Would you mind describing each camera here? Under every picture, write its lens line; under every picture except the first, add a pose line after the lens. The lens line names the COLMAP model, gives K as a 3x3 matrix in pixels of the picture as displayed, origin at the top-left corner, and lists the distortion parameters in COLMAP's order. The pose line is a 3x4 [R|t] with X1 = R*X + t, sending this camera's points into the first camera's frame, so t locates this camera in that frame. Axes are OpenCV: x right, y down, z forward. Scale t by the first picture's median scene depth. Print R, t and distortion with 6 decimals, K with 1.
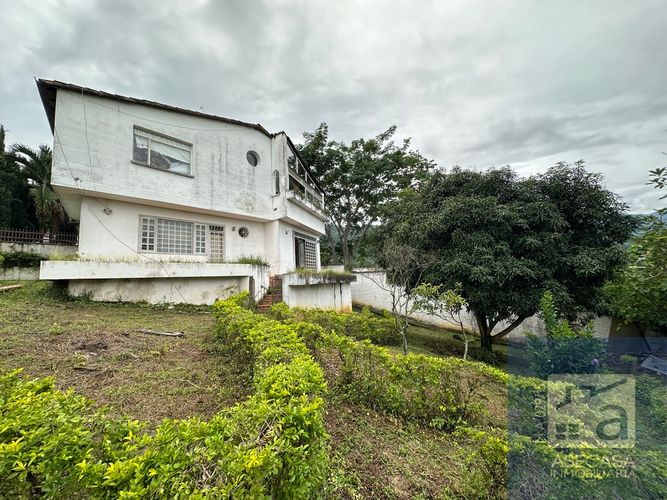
lens RADIAL K [[267.1, 0, 333.3], [0, 267.1, 250.1], [0, 0, 1]] dist [0.001750, -0.000062]
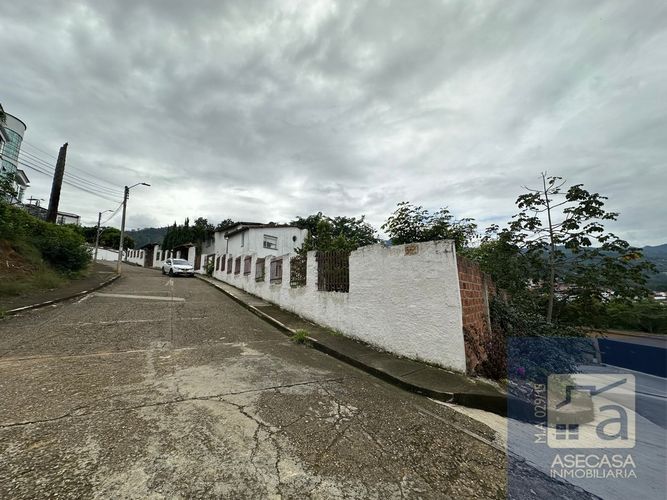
lens RADIAL K [[267.1, 0, 333.0], [0, 267.1, 248.6], [0, 0, 1]] dist [0.001750, -0.000062]
pose [[0.996398, 0.029802, 0.079391, -0.168987], [-0.022724, 0.995808, -0.088603, -0.045996], [-0.081699, 0.086480, 0.992898, -1.850721]]
